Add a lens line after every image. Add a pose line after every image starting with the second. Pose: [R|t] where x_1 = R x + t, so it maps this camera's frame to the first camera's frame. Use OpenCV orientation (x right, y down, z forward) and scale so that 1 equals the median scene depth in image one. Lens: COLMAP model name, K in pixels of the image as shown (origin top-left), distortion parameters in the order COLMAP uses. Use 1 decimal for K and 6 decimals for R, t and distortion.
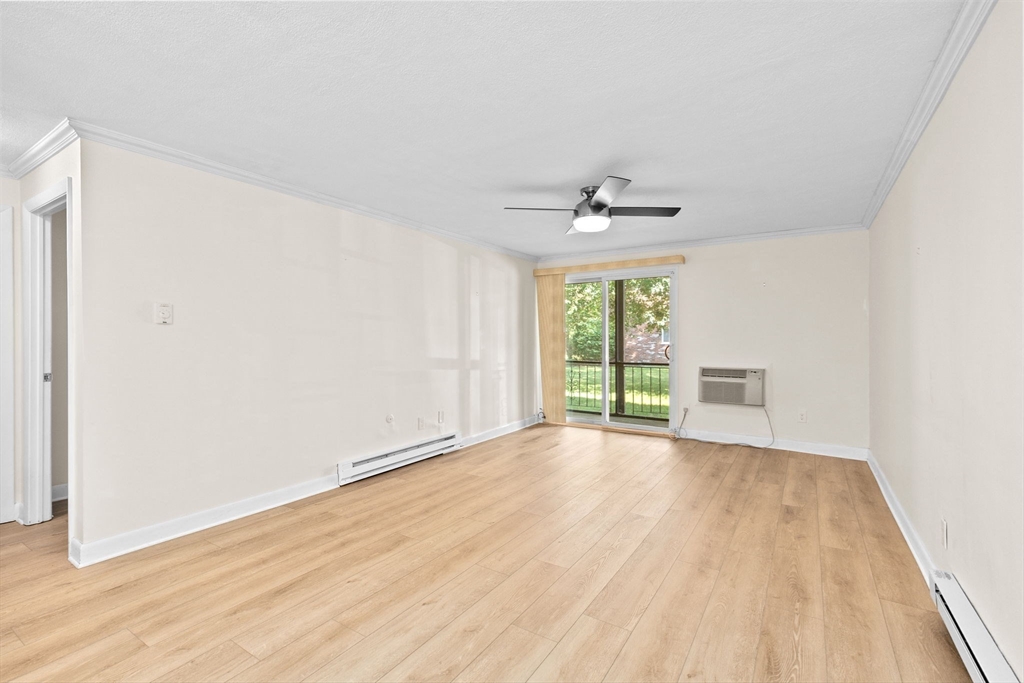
lens RADIAL K [[460.8, 0, 508.1], [0, 460.8, 339.1], [0, 0, 1]] dist [0.010947, -0.004266]
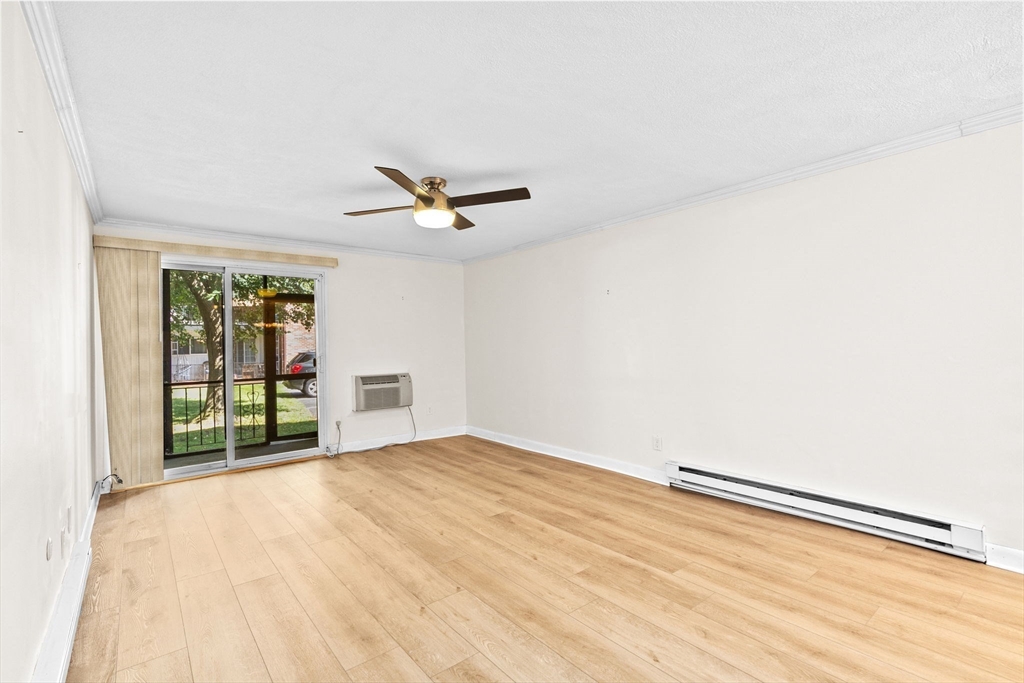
lens RADIAL K [[460.8, 0, 508.2], [0, 460.8, 340.2], [0, 0, 1]] dist [0.010947, -0.004266]
pose [[0.314811, 0.001856, 0.949153, -0.552078], [0.020934, 0.999741, -0.008898, -0.000402], [-0.948924, 0.022671, 0.314690, 0.510637]]
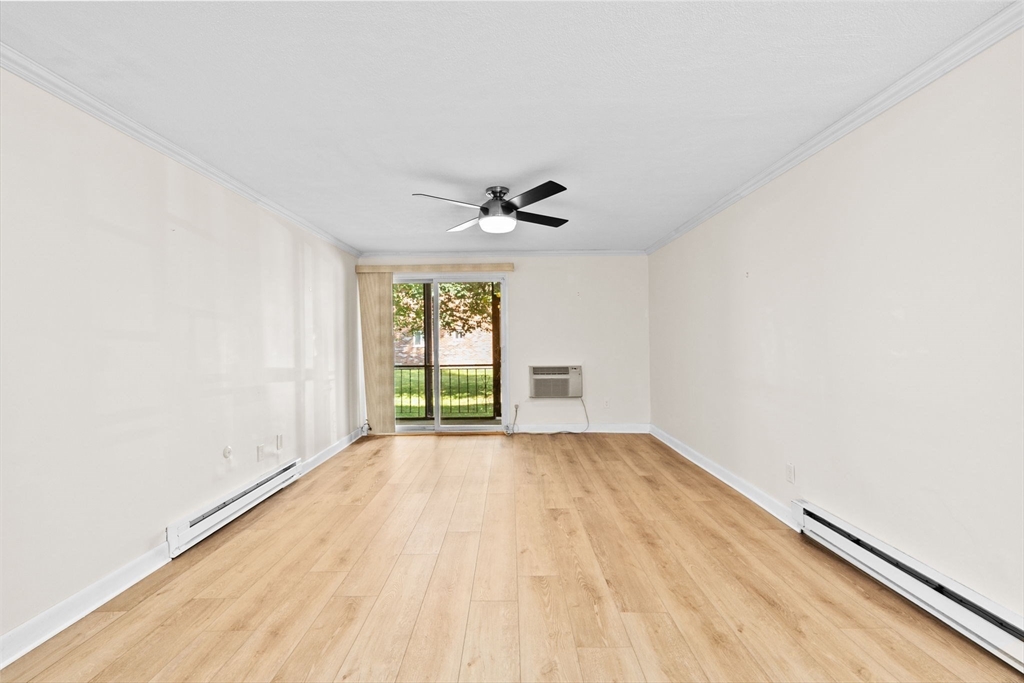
lens RADIAL K [[460.8, 0, 507.9], [0, 460.8, 340.3], [0, 0, 1]] dist [0.010947, -0.004266]
pose [[0.842011, -0.009471, 0.539378, -0.293541], [0.012643, 0.999918, -0.002179, 0.000452], [-0.539313, 0.008654, 0.842061, 0.138989]]
